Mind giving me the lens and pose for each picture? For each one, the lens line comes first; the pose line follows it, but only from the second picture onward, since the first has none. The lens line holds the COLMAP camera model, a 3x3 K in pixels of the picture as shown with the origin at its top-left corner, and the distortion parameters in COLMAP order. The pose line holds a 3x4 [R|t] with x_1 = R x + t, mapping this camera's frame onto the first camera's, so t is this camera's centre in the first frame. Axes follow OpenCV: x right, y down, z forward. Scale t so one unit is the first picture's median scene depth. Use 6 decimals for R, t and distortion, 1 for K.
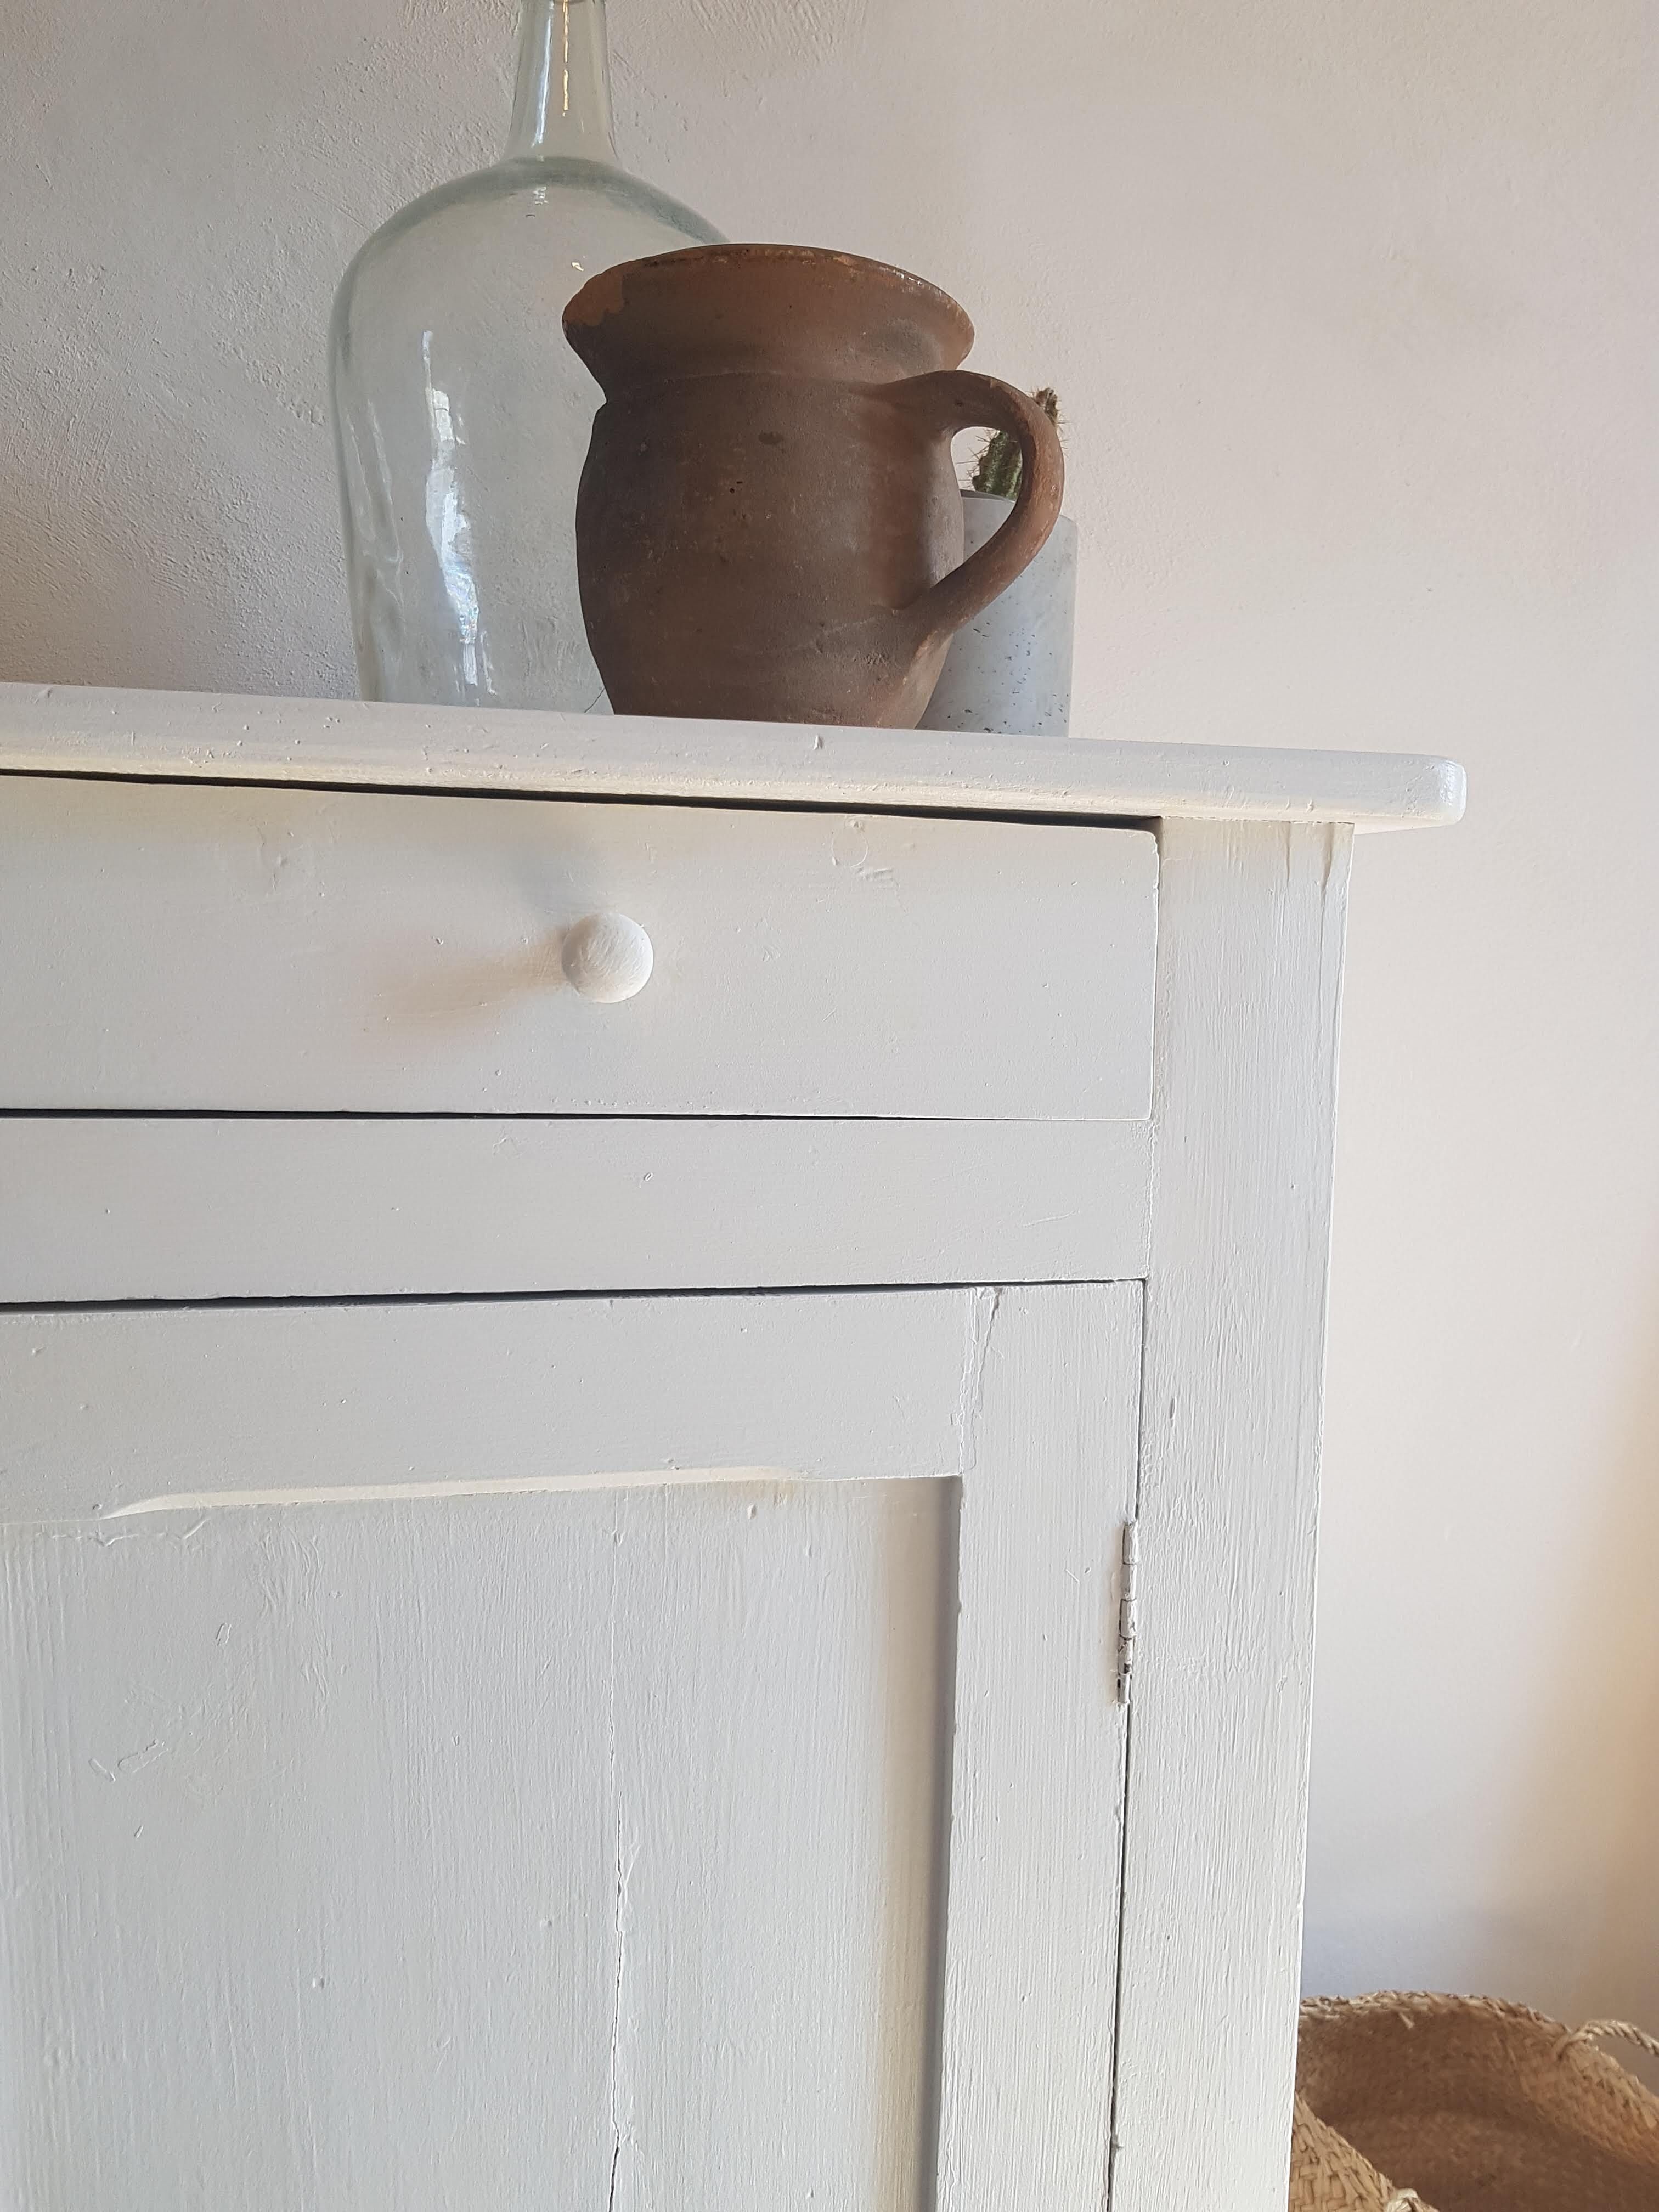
lens RADIAL K [[1759.7, 0, 823.7], [0, 1759.7, 1077.7], [0, 0, 1]] dist [-0.011991, -0.014411]
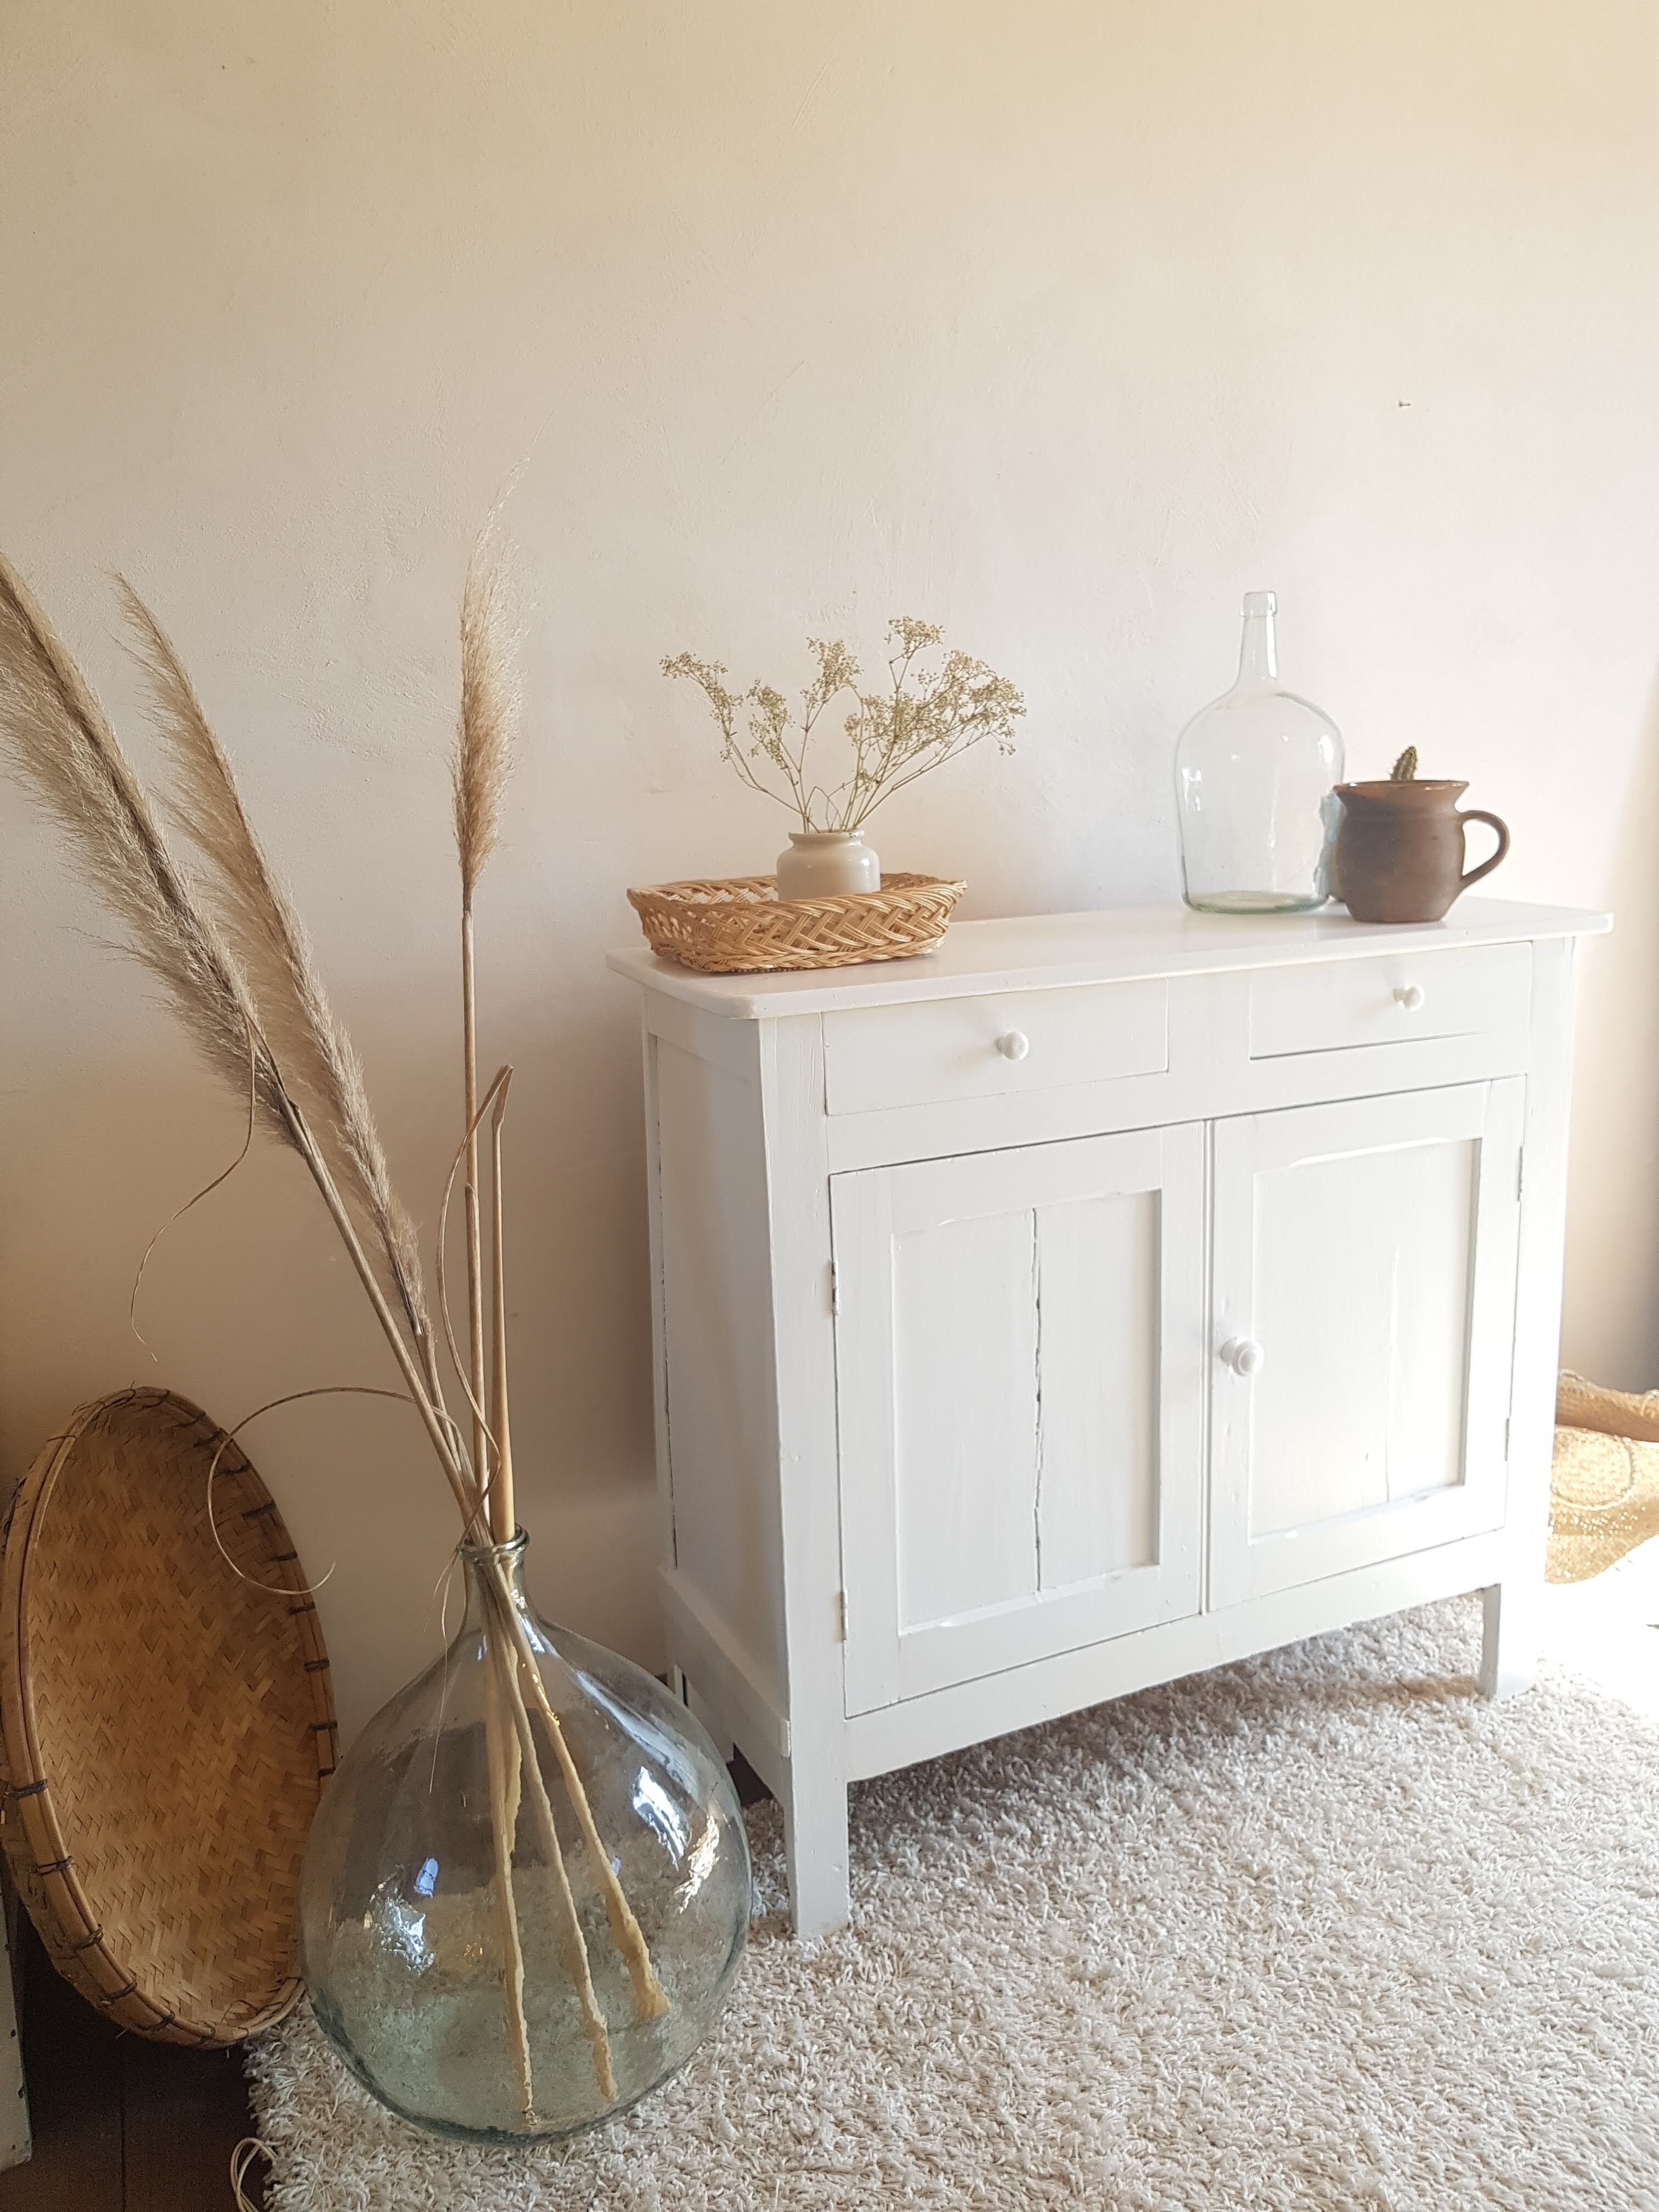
lens RADIAL K [[1759.7, 0, 818.9], [0, 1759.7, 1060.3], [0, 0, 1]] dist [-0.011991, -0.014411]
pose [[0.978685, -0.088157, 0.185483, -1.785072], [0.069222, 0.991932, 0.106207, -0.366888], [-0.193349, -0.091104, 0.976891, -2.038230]]
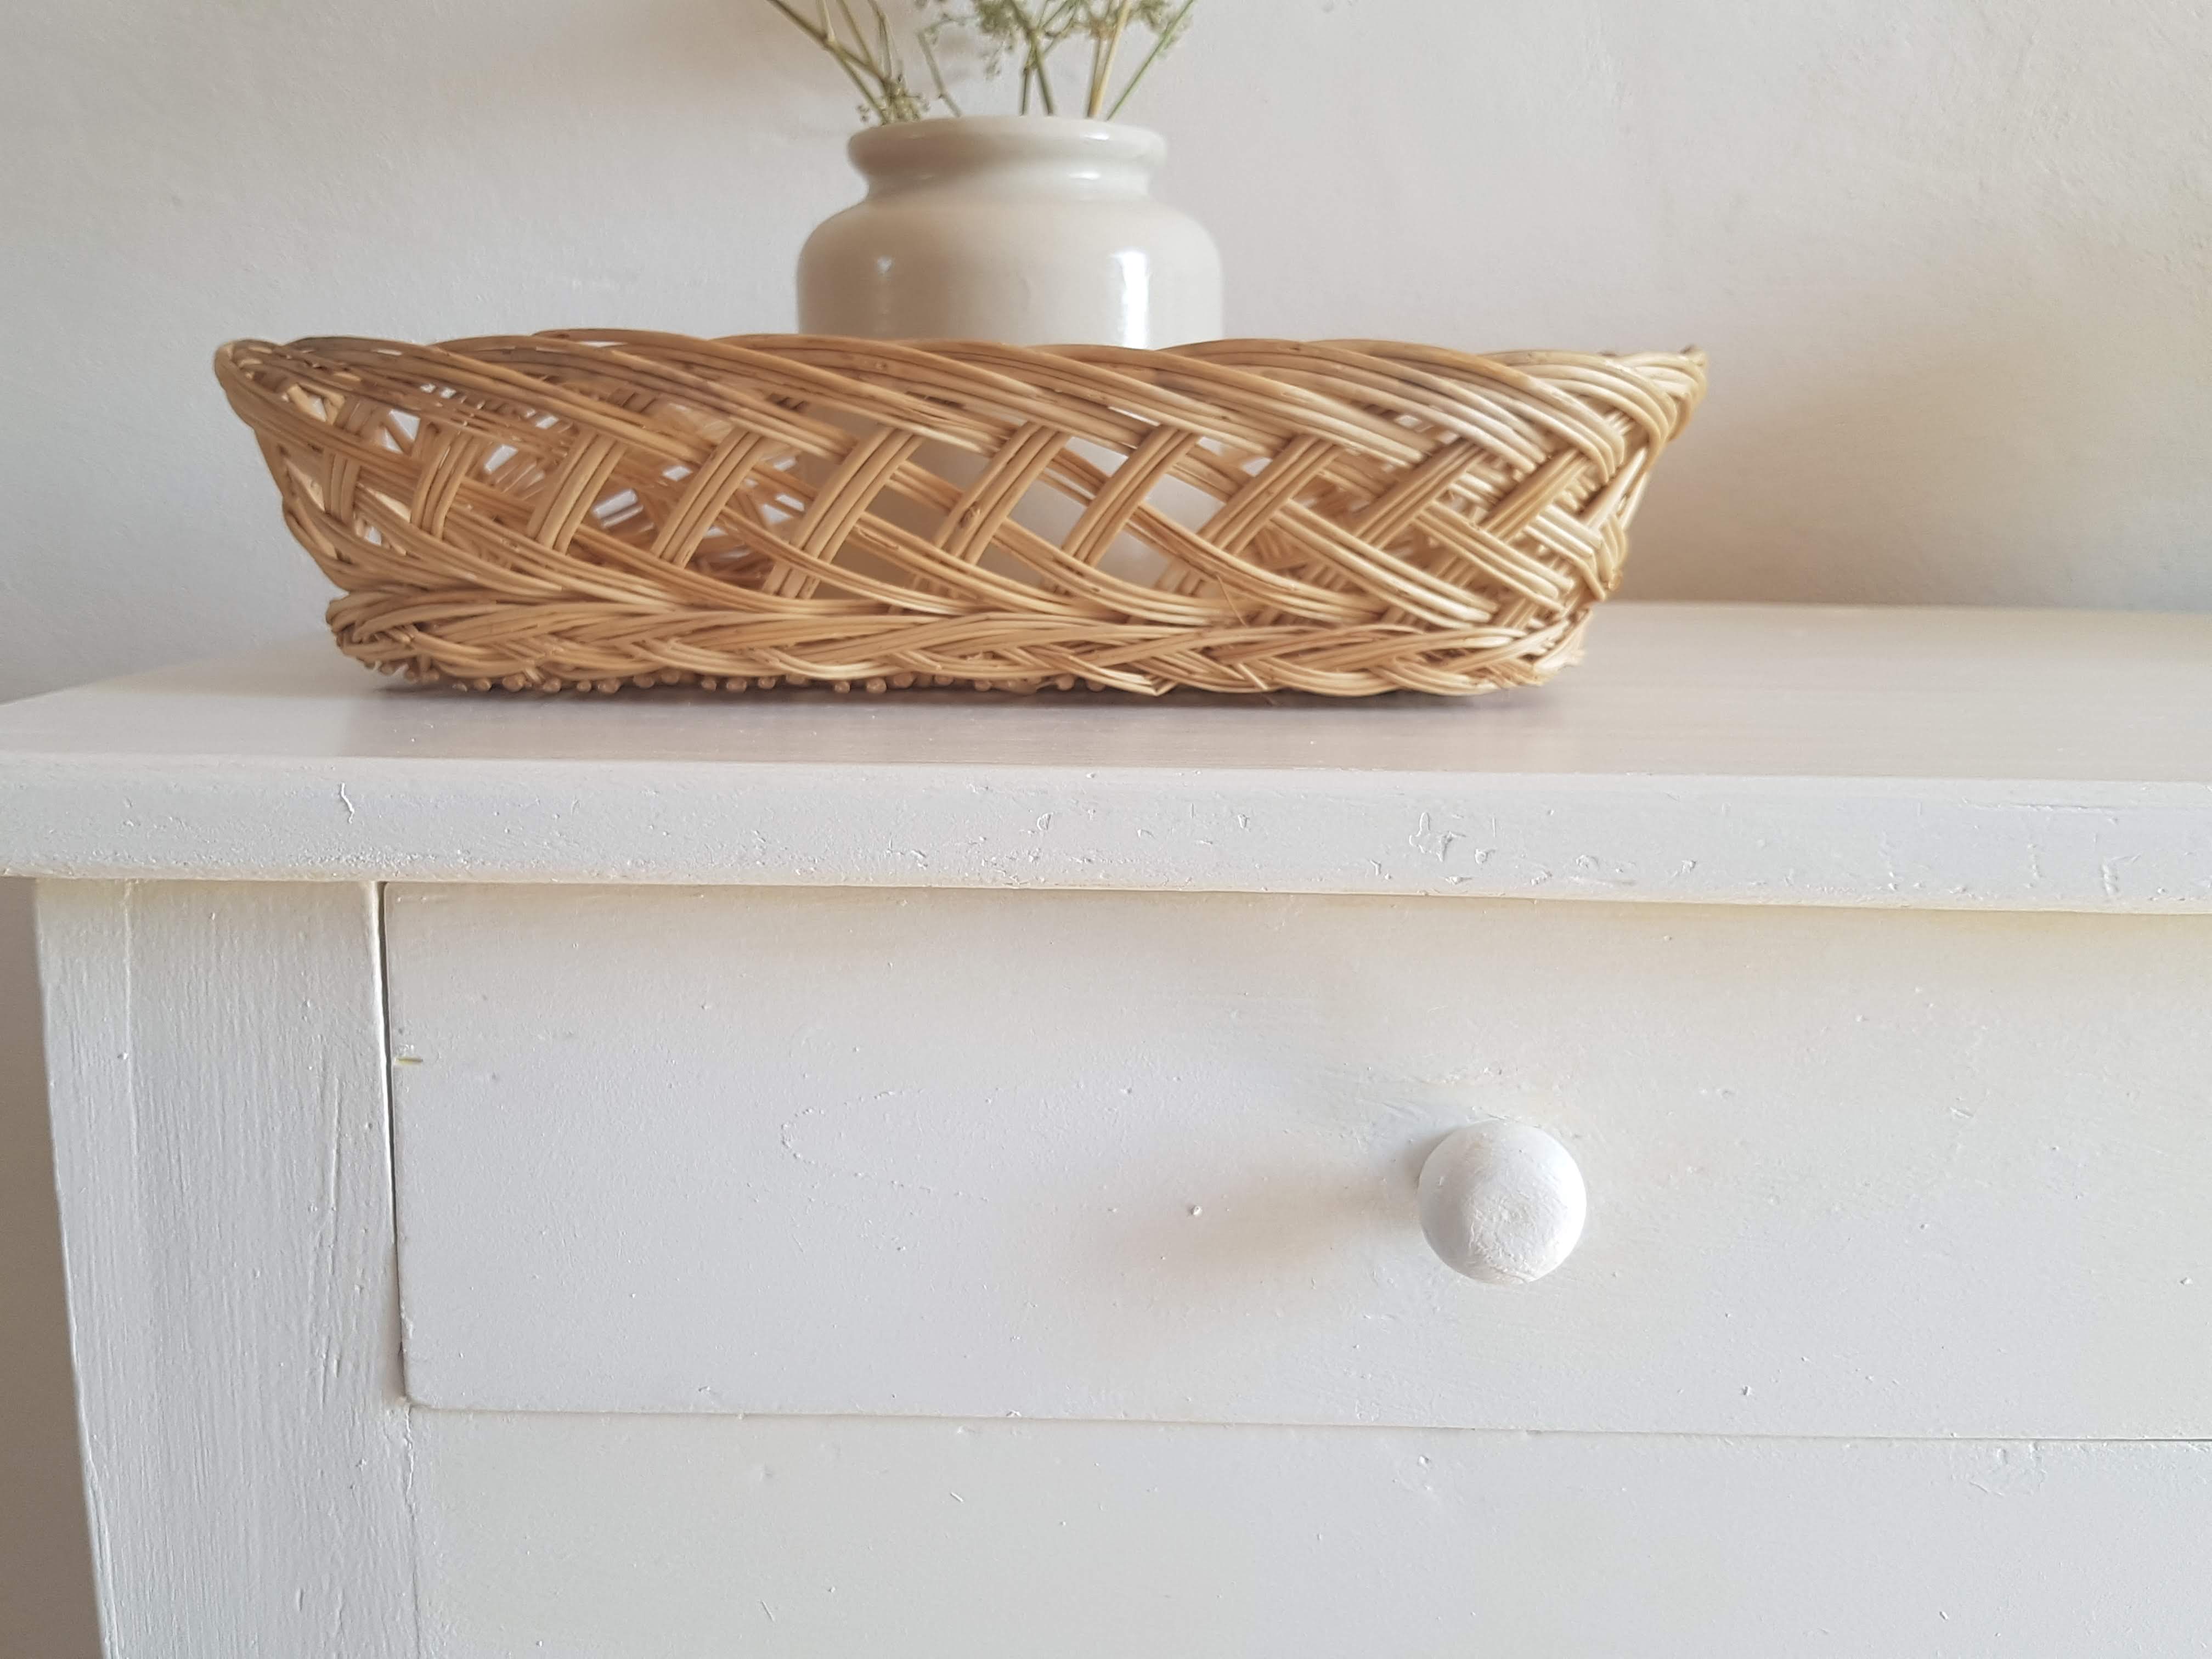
lens RADIAL K [[2241.0, 0, 1047.3], [0, 2241.0, 821.4], [0, 0, 1]] dist [0.005186, 0.000000]
pose [[0.967107, 0.027199, -0.252913, -0.900587], [-0.007059, 0.996754, 0.080204, -0.224102], [0.254273, -0.075780, 0.964159, 0.059934]]
